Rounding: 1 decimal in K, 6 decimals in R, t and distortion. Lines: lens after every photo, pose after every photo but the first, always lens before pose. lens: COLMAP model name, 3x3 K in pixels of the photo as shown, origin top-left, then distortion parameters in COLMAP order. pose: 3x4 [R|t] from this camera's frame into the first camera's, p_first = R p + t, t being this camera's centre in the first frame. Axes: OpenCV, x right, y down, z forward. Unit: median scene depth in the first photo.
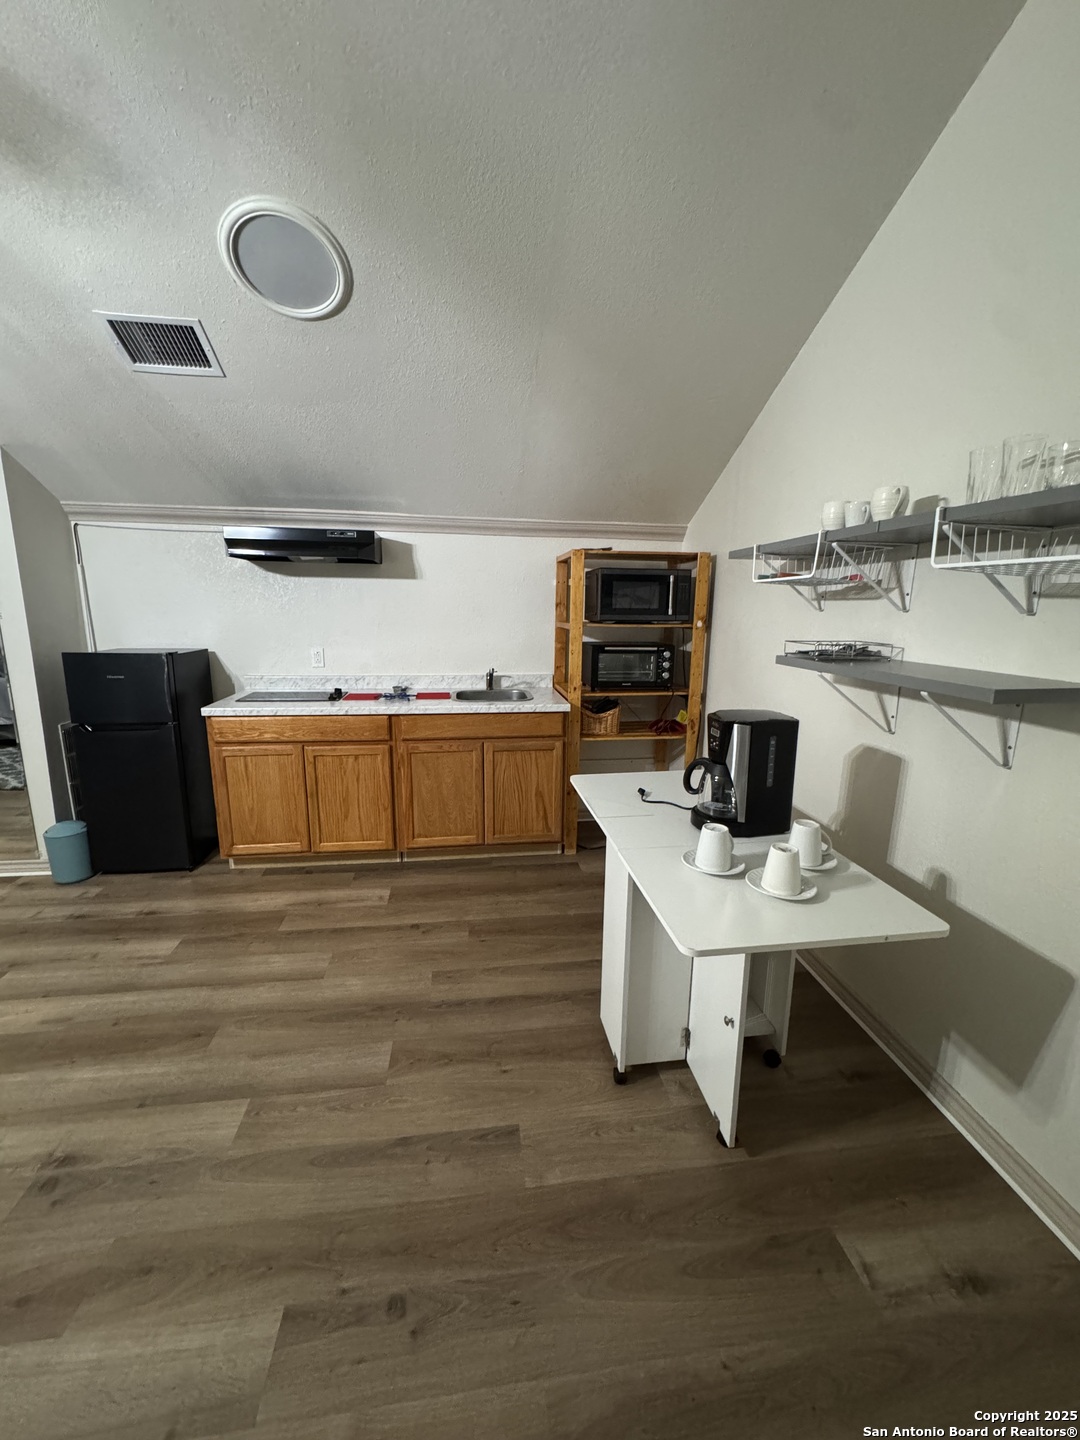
lens RADIAL K [[576.8, 0, 540.0], [0, 576.8, 720.0], [0, 0, 1]] dist [-0.003272, 0.000564]
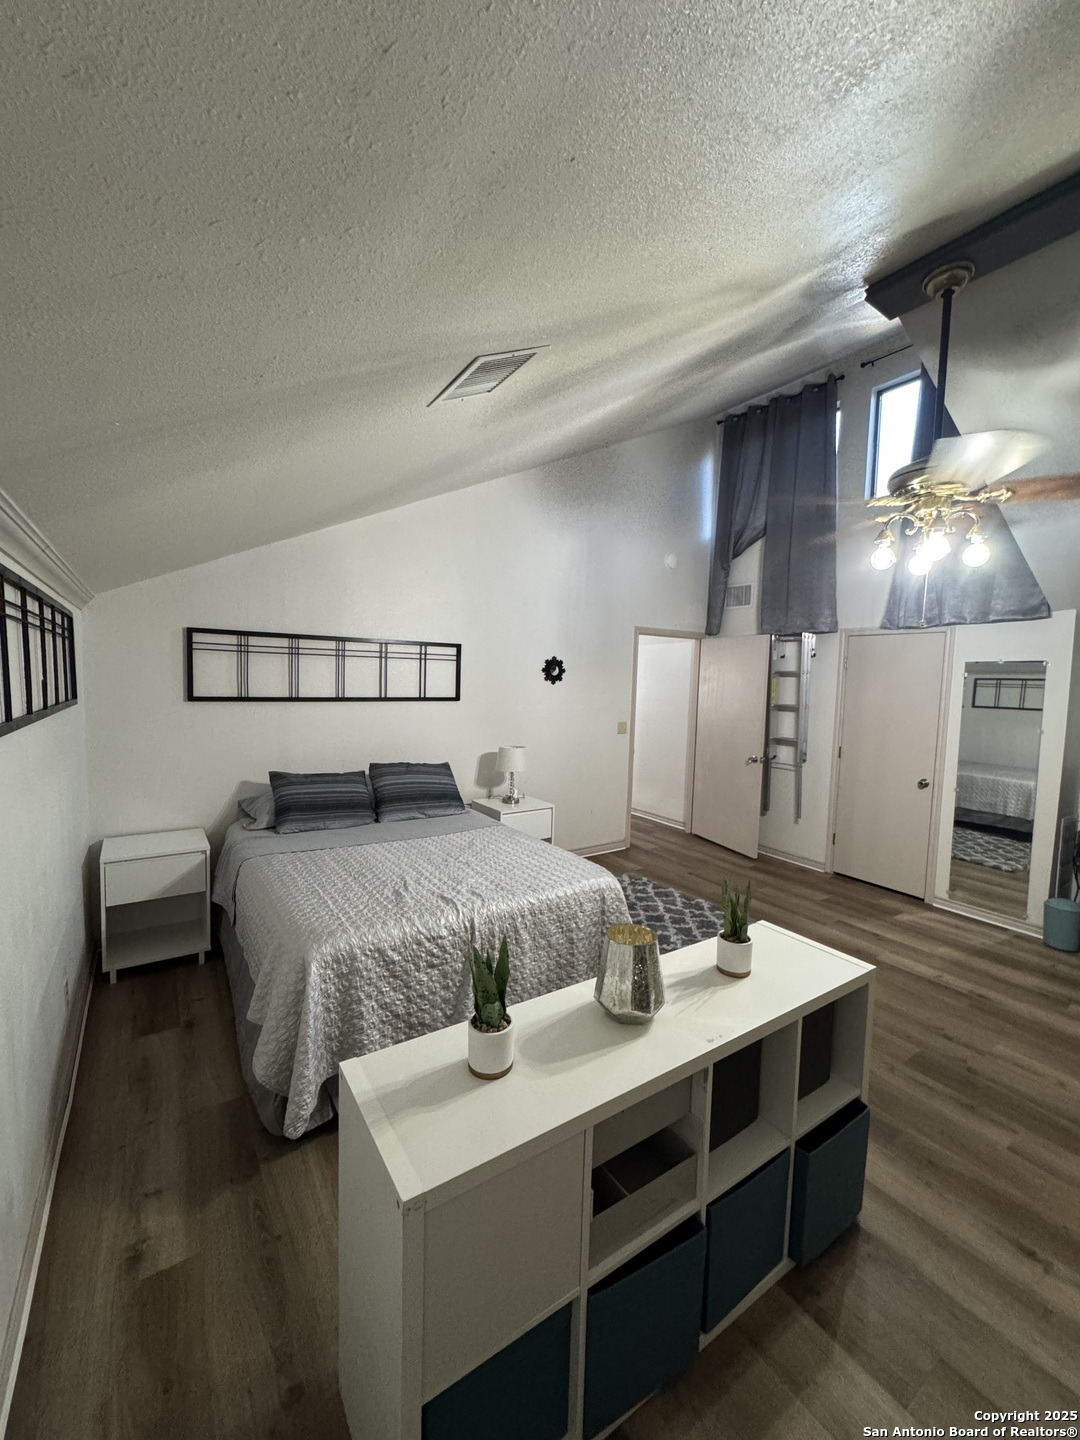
lens RADIAL K [[581.0, 0, 542.2], [0, 581.0, 713.6], [0, 0, 1]] dist [-0.001296, 0.000088]
pose [[0.447195, 0.053249, -0.892850, -0.257967], [-0.195516, 0.979905, -0.039486, 0.060295], [0.872806, 0.192224, 0.448619, -0.658762]]
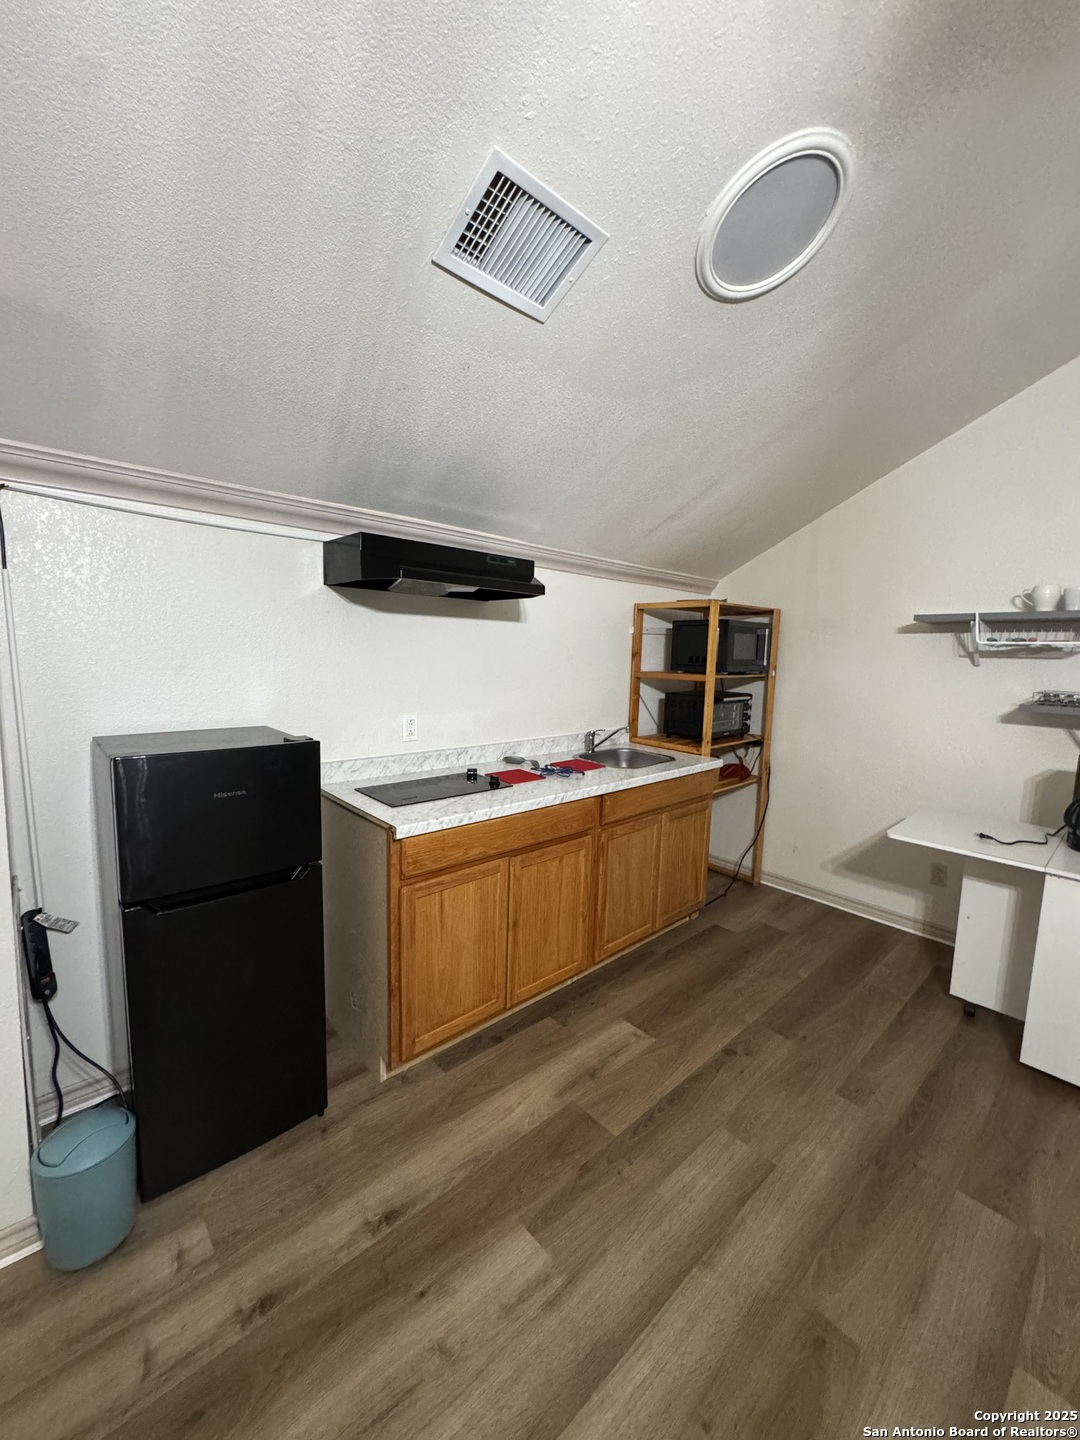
lens RADIAL K [[576.8, 0, 540.0], [0, 576.8, 720.0], [0, 0, 1]] dist [-0.003272, 0.000564]
pose [[0.821675, -0.059614, 0.566831, -0.841569], [0.095195, 0.994899, -0.033361, -0.101937], [-0.561951, 0.081371, 0.823159, 0.431565]]
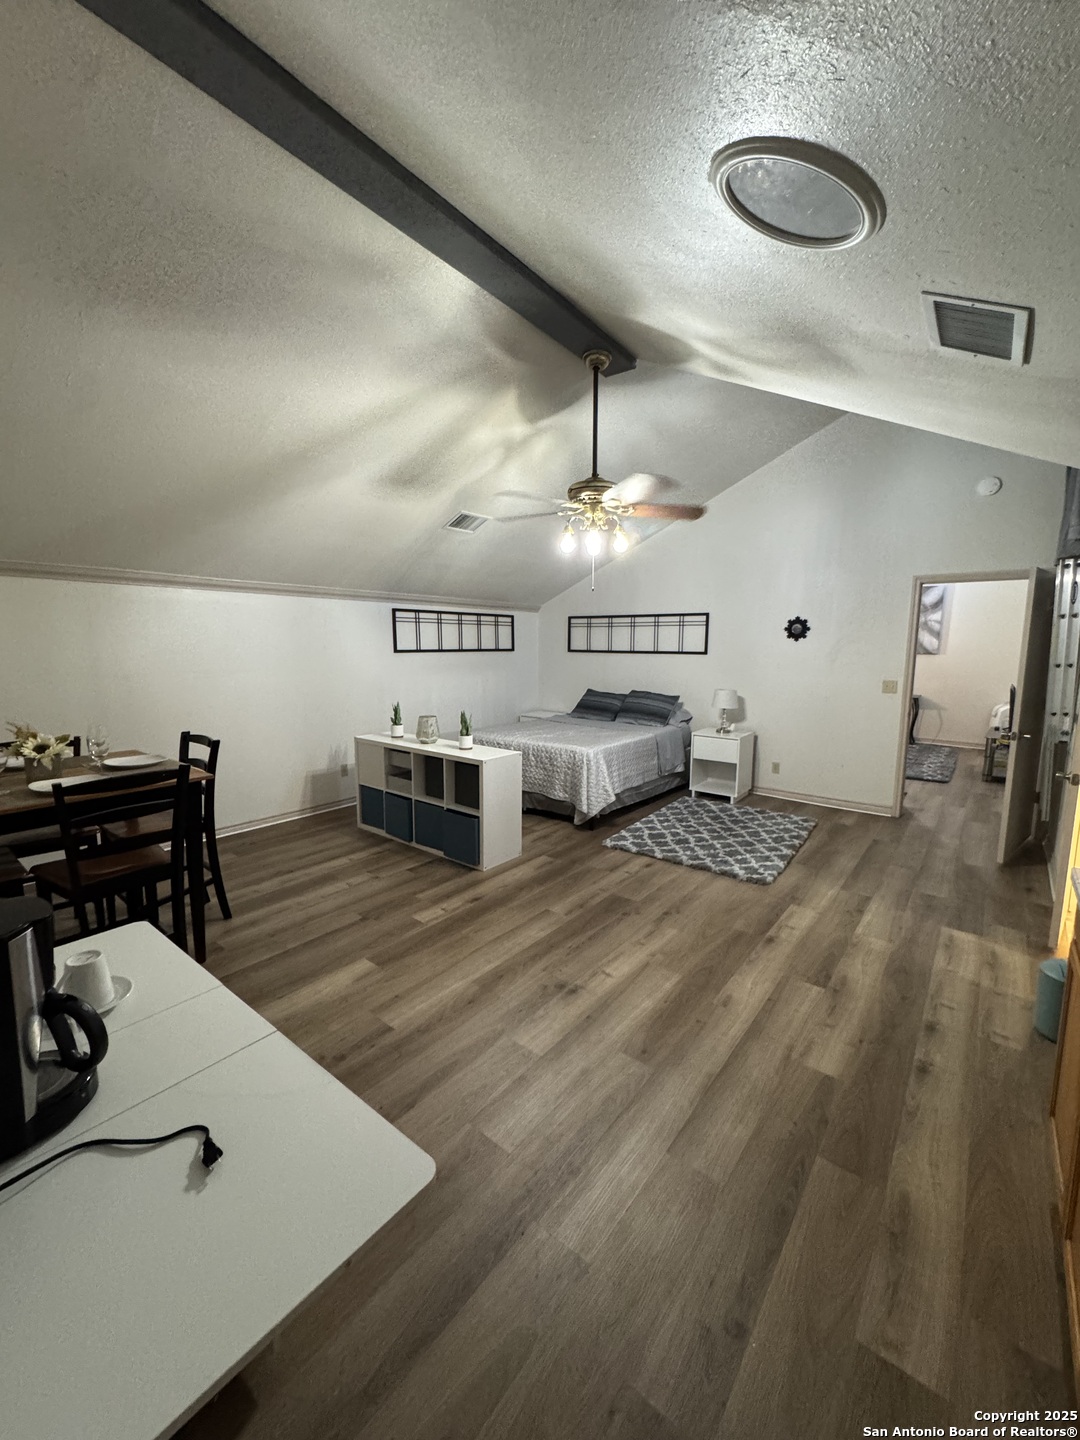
lens RADIAL K [[576.8, 0, 540.0], [0, 576.8, 720.0], [0, 0, 1]] dist [-0.003272, 0.000564]
pose [[-0.720027, 0.076891, -0.689673, 0.206146], [-0.150905, 0.952710, 0.263763, -0.248668], [0.677339, 0.293992, -0.674374, 1.035390]]
